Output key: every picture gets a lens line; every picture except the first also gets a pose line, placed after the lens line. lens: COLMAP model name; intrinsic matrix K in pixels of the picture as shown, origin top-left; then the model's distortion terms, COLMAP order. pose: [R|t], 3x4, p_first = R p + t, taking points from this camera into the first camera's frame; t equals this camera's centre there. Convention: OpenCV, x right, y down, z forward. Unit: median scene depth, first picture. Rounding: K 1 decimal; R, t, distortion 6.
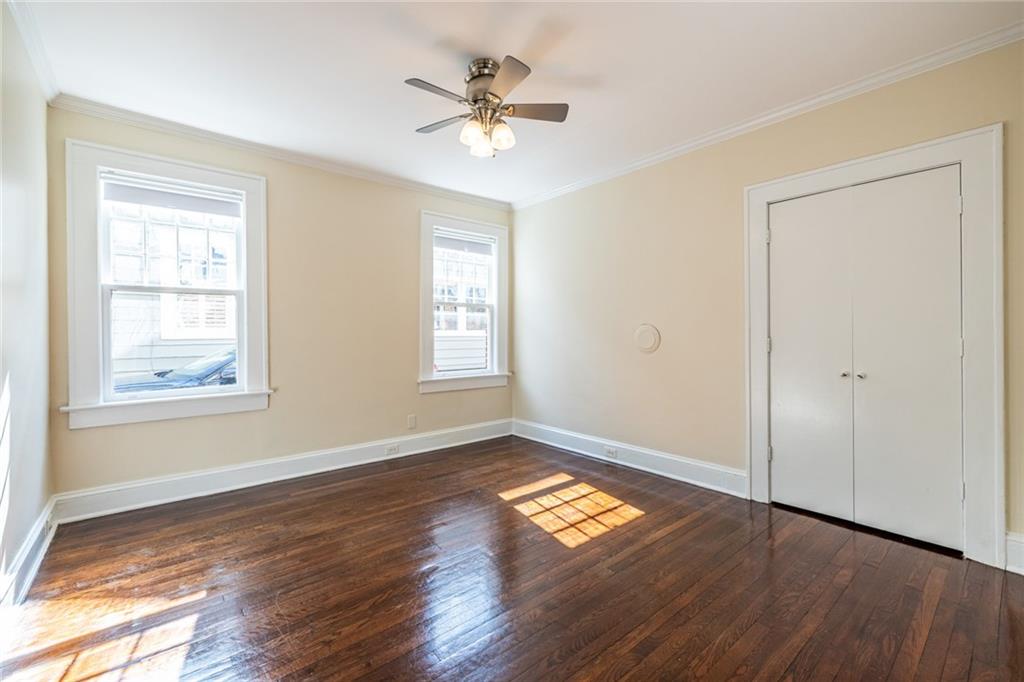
lens RADIAL K [[430.1, 0, 510.2], [0, 430.1, 338.3], [0, 0, 1]] dist [0.002637, -0.000132]
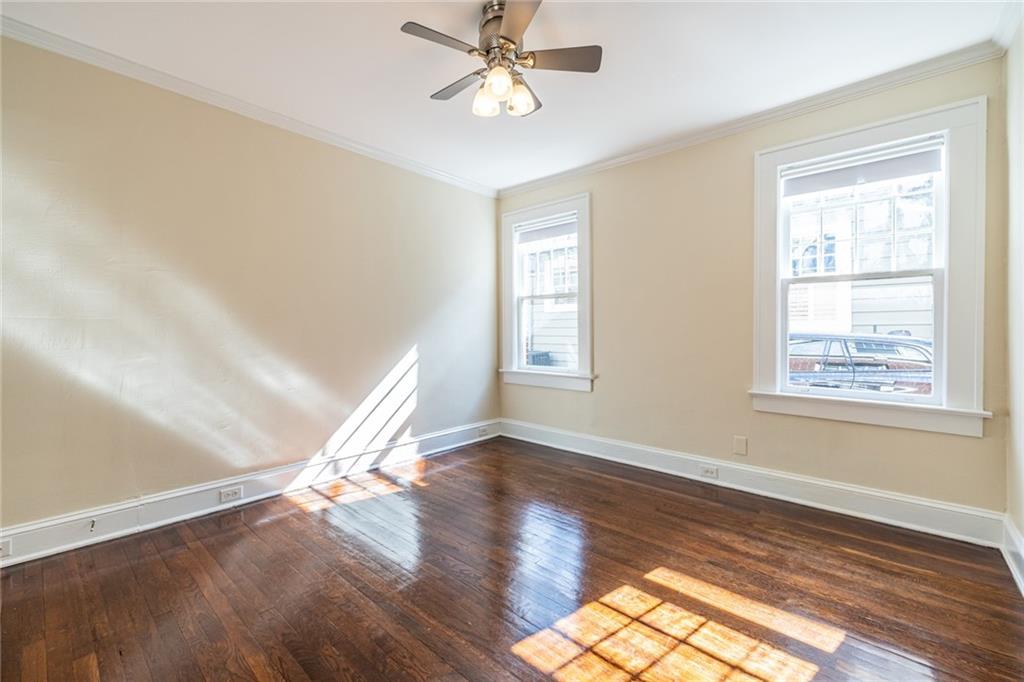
lens RADIAL K [[430.1, 0, 511.0], [0, 430.1, 334.0], [0, 0, 1]] dist [0.002637, -0.000132]
pose [[0.145821, 0.020107, -0.989107, 0.586749], [-0.002840, 0.999798, 0.019906, -0.015825], [0.989307, -0.000093, 0.145849, 0.658331]]
